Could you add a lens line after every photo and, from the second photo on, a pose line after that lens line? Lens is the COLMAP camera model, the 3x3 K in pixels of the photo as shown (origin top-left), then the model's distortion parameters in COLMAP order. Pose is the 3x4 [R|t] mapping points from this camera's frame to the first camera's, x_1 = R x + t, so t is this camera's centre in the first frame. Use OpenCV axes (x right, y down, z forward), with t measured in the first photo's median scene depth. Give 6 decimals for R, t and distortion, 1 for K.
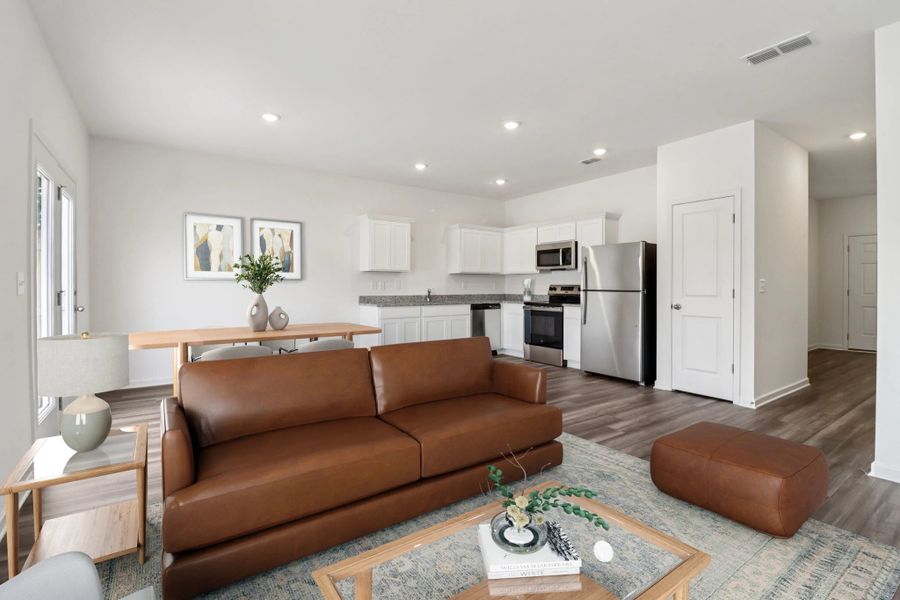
lens RADIAL K [[419.3, 0, 453.7], [0, 419.3, 287.2], [0, 0, 1]] dist [0.001028, -0.012132]
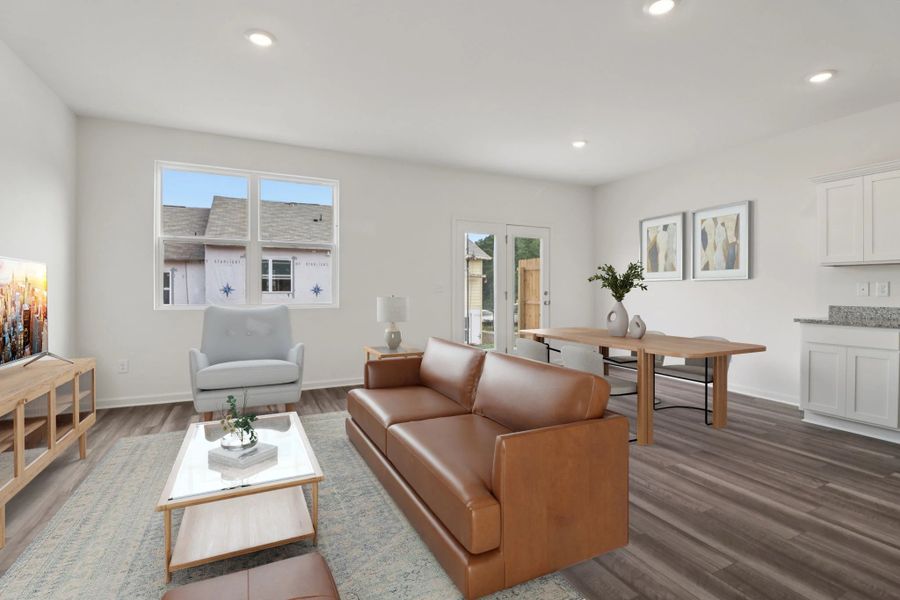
lens RADIAL K [[424.6, 0, 449.5], [0, 424.6, 285.9], [0, 0, 1]] dist [-0.000529, -0.013298]
pose [[-0.168717, -0.008443, -0.985628, 0.494687], [-0.006548, 0.999951, -0.007444, -0.000239], [0.985643, 0.005198, -0.168764, 0.534357]]
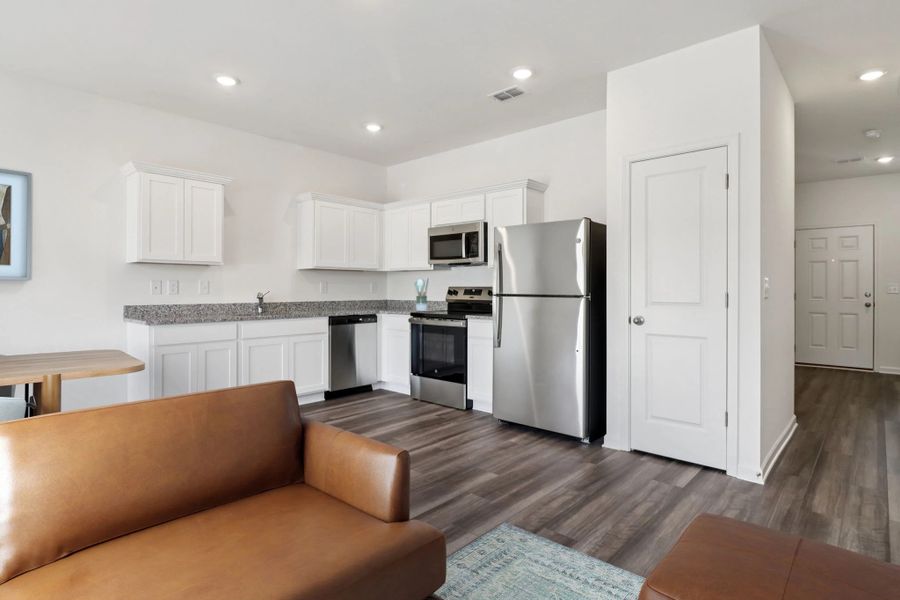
lens RADIAL K [[471.6, 0, 454.9], [0, 471.6, 287.6], [0, 0, 1]] dist [0.000883, -0.000049]
pose [[0.974807, 0.000678, 0.223050, 0.072511], [0.000477, 0.999987, -0.005125, -0.000233], [-0.223050, 0.005102, 0.974794, 0.263124]]
